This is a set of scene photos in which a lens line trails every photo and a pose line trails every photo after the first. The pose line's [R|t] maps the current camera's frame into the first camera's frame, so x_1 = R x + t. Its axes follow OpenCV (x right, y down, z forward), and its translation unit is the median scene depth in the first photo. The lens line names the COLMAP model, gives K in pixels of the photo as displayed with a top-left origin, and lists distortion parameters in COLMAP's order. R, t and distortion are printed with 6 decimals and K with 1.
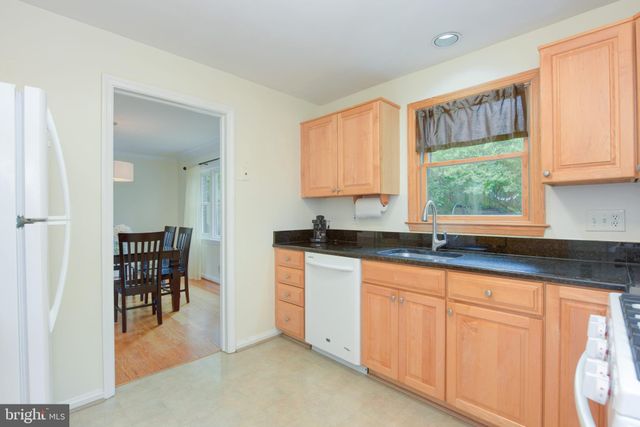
lens RADIAL K [[296.2, 0, 322.0], [0, 296.2, 215.8], [0, 0, 1]] dist [0.002423, -0.000010]
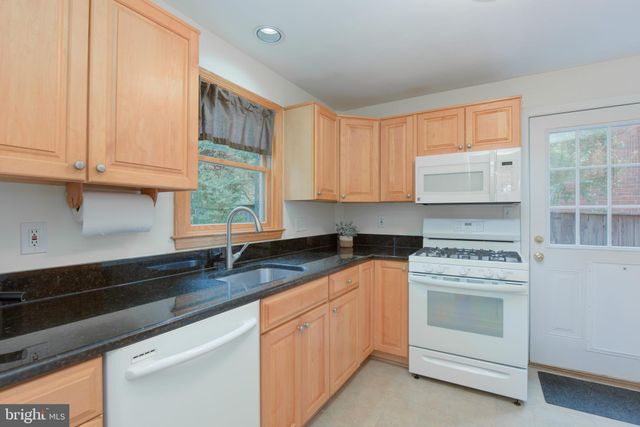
lens RADIAL K [[296.2, 0, 323.2], [0, 296.2, 211.2], [0, 0, 1]] dist [0.002423, -0.000010]
pose [[-0.220885, 0.001608, 0.975298, -0.495091], [-0.004793, 0.999985, -0.002735, -0.039469], [-0.975288, -0.005279, -0.220874, 0.977197]]
